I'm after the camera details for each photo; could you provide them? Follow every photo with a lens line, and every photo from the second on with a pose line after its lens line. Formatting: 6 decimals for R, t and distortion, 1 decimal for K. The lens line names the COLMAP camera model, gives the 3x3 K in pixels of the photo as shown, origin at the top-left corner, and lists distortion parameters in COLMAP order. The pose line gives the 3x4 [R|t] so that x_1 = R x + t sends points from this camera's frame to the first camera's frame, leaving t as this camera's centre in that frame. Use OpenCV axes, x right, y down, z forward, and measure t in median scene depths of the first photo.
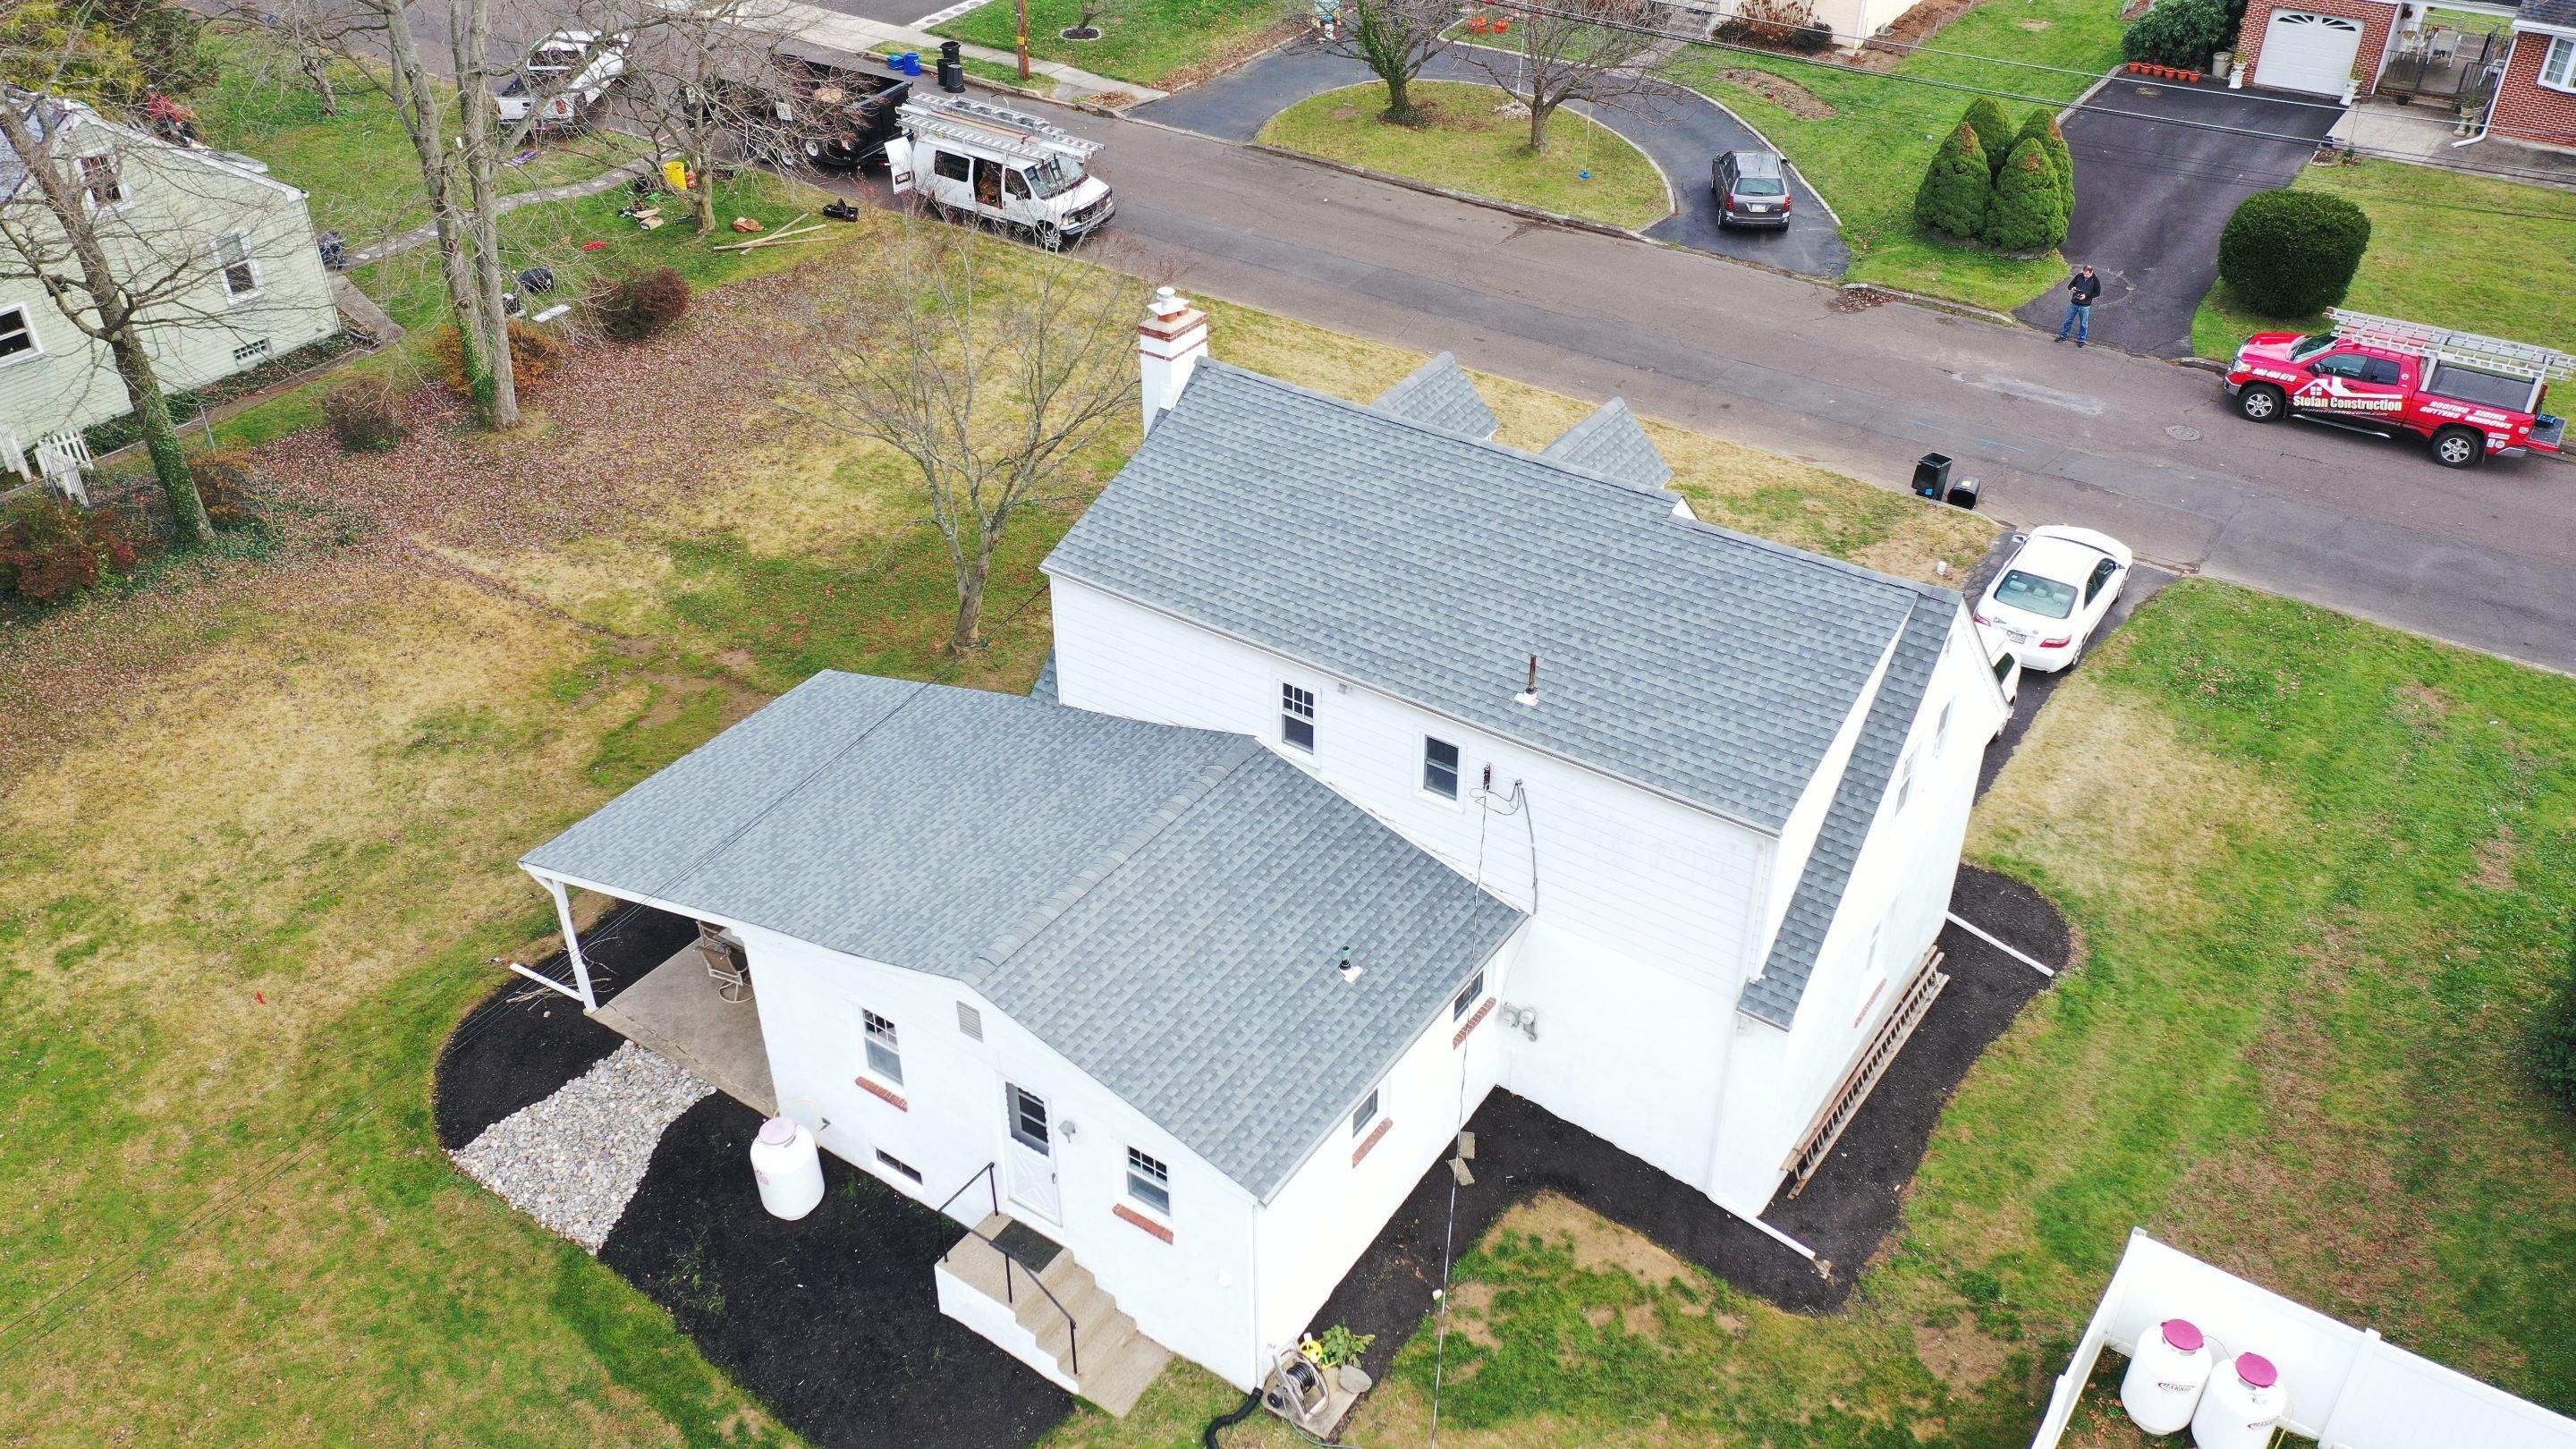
lens RADIAL K [[2035.8, 0, 1290.2], [0, 2035.8, 753.5], [0, 0, 1]] dist [0.012345, 0.001511]
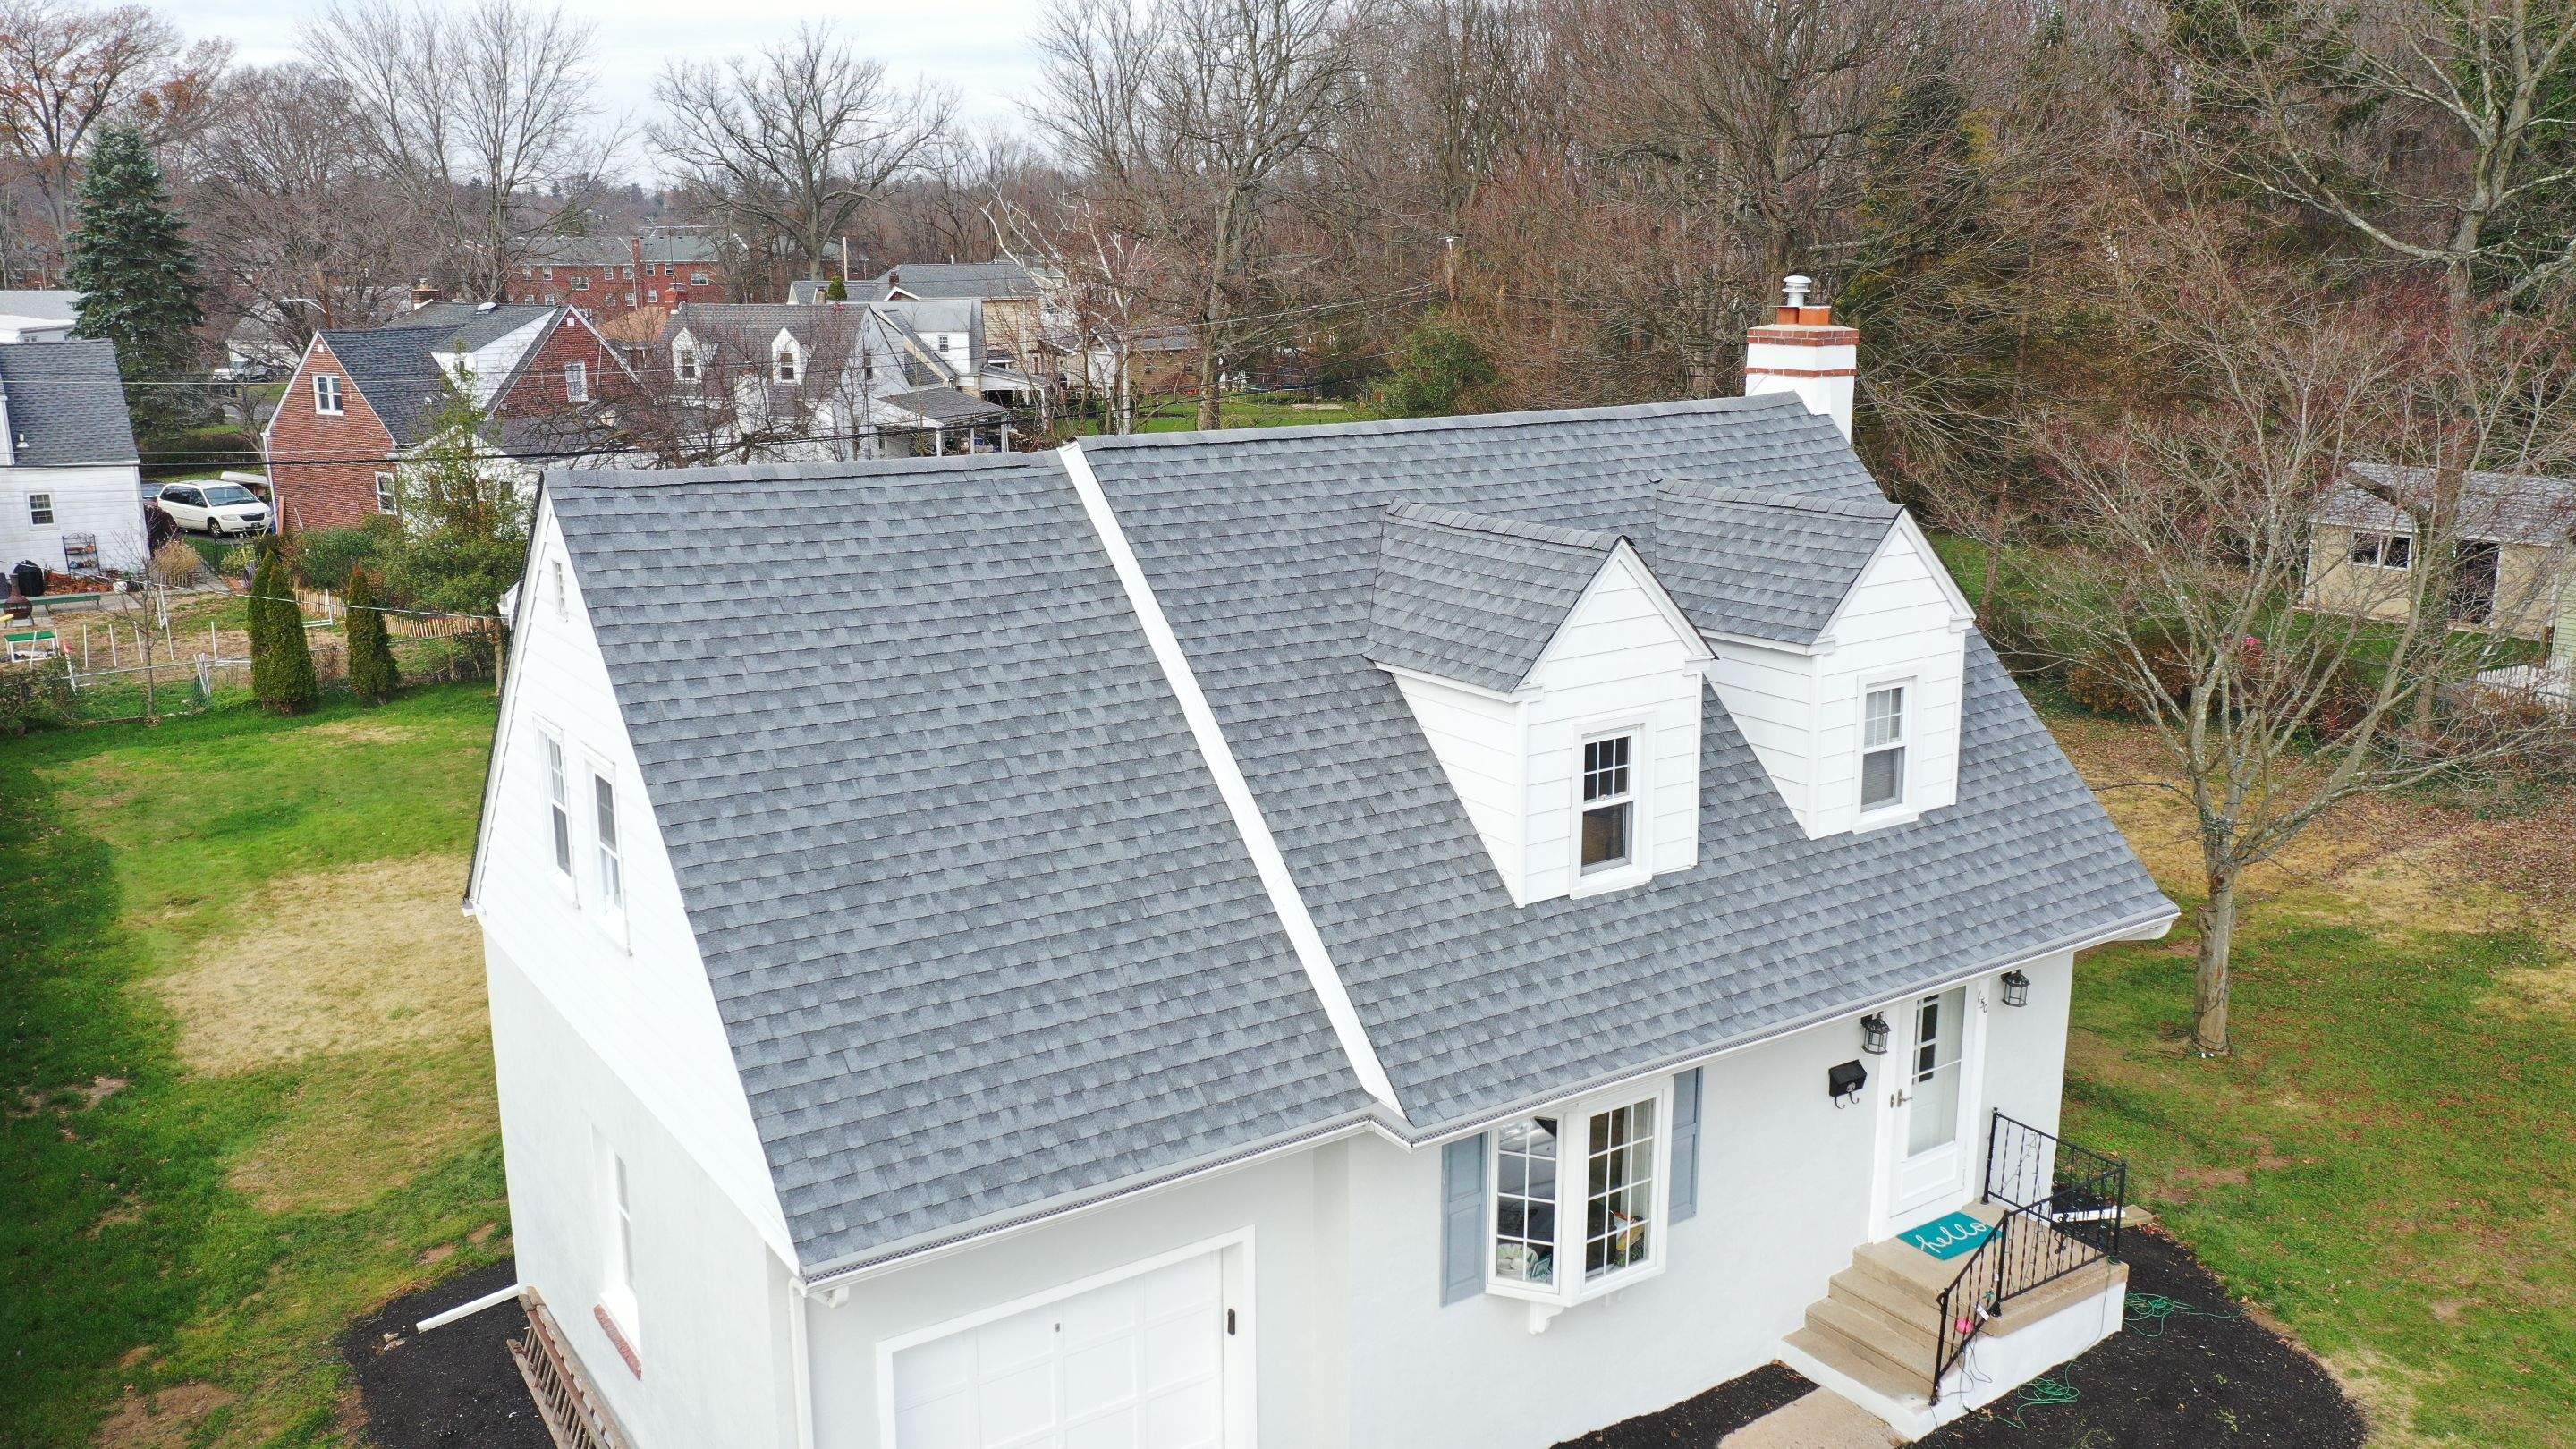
lens RADIAL K [[2035.0, 0, 1284.2], [0, 2035.0, 738.3], [0, 0, 1]] dist [0.017934, 0.008805]
pose [[-0.371319, 0.225732, -0.900648, 0.498865], [-0.530678, 0.744361, 0.405349, -0.230452], [0.761908, 0.628468, -0.156604, 0.830719]]
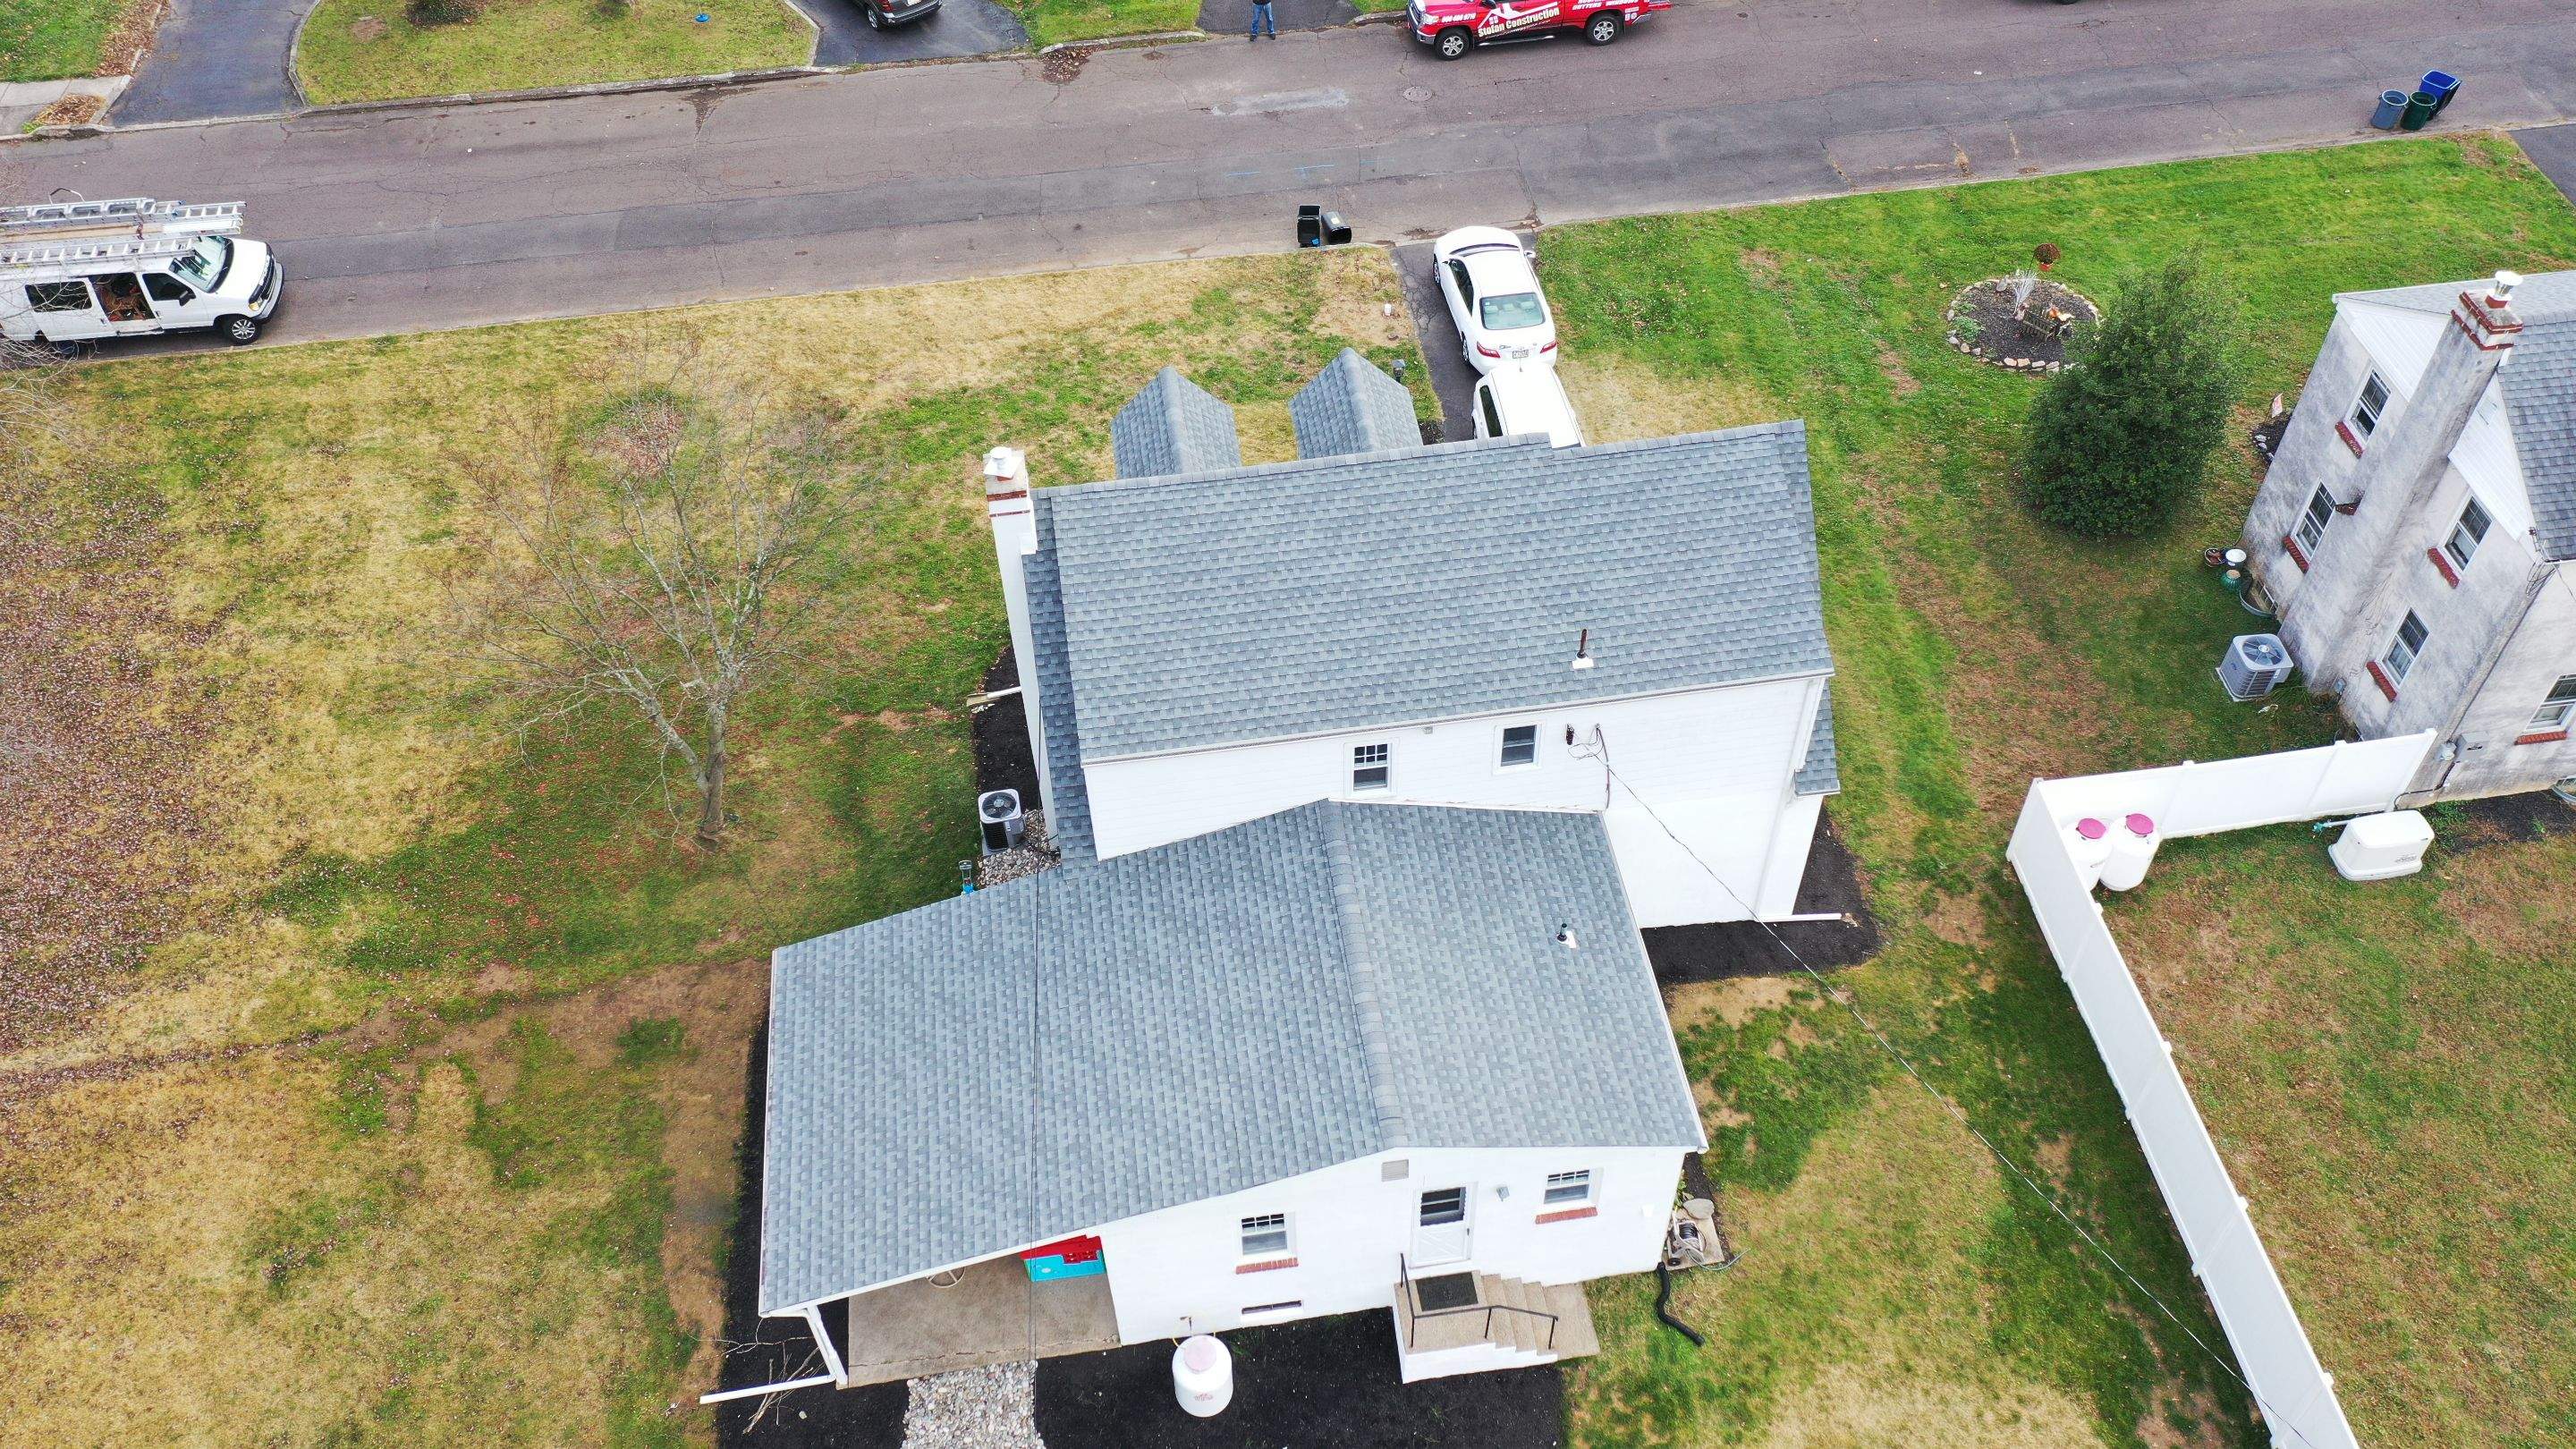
lens RADIAL K [[2017.9, 0, 1296.4], [0, 2017.9, 743.5], [0, 0, 1]] dist [0.017457, -0.002884]
pose [[0.737596, -0.513789, 0.438148, -0.353414], [0.405485, 0.855877, 0.321024, -0.280331], [-0.539939, -0.059124, 0.839625, 0.072120]]
